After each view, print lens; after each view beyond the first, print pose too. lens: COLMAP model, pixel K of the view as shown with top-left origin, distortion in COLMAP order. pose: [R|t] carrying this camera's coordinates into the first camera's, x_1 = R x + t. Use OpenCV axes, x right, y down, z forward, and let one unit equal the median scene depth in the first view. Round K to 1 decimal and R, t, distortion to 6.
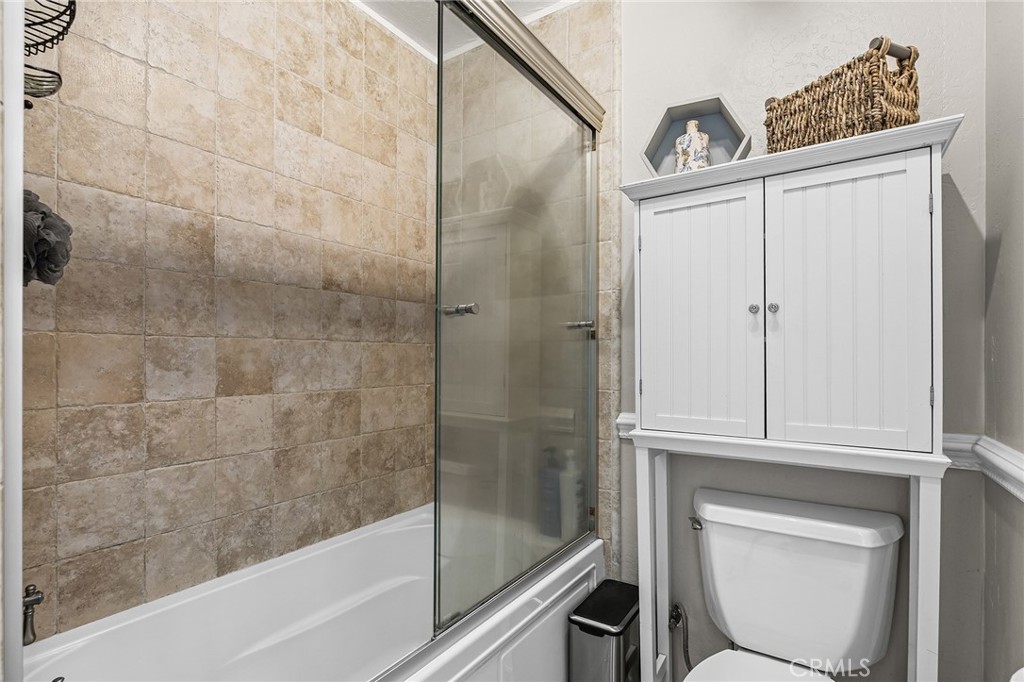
lens RADIAL K [[489.3, 0, 515.1], [0, 489.3, 351.6], [0, 0, 1]] dist [-0.002368, -0.000399]
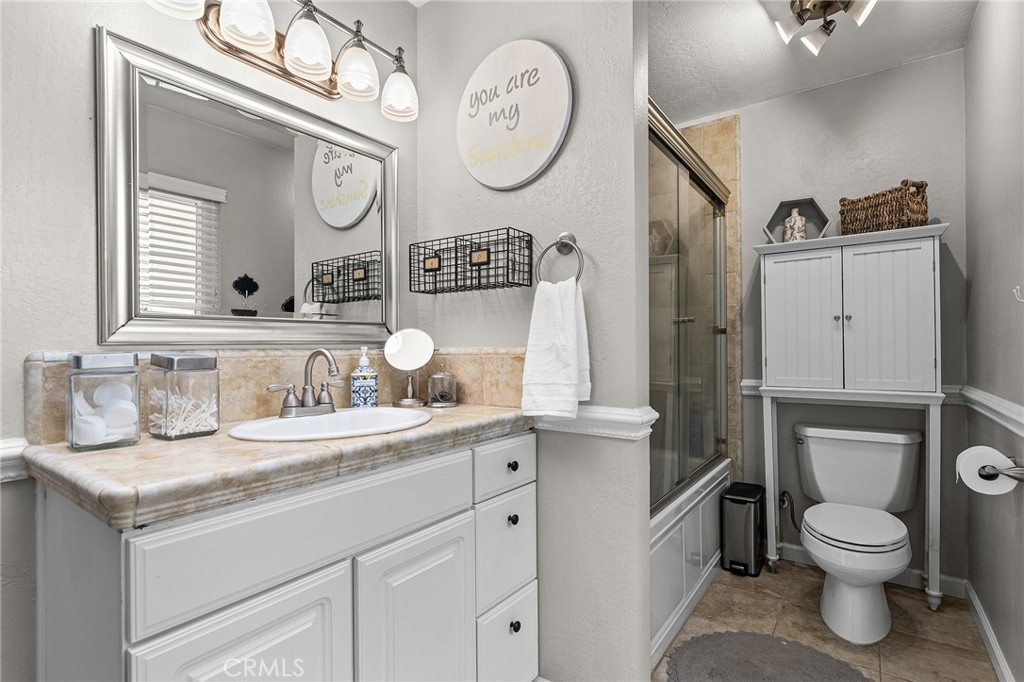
lens RADIAL K [[489.3, 0, 509.1], [0, 489.3, 341.1], [0, 0, 1]] dist [-0.002368, -0.000399]
pose [[0.998941, -0.007669, -0.045357, -0.620904], [0.007615, 0.999970, -0.001356, -0.006749], [0.045366, 0.001009, 0.998970, -0.839199]]
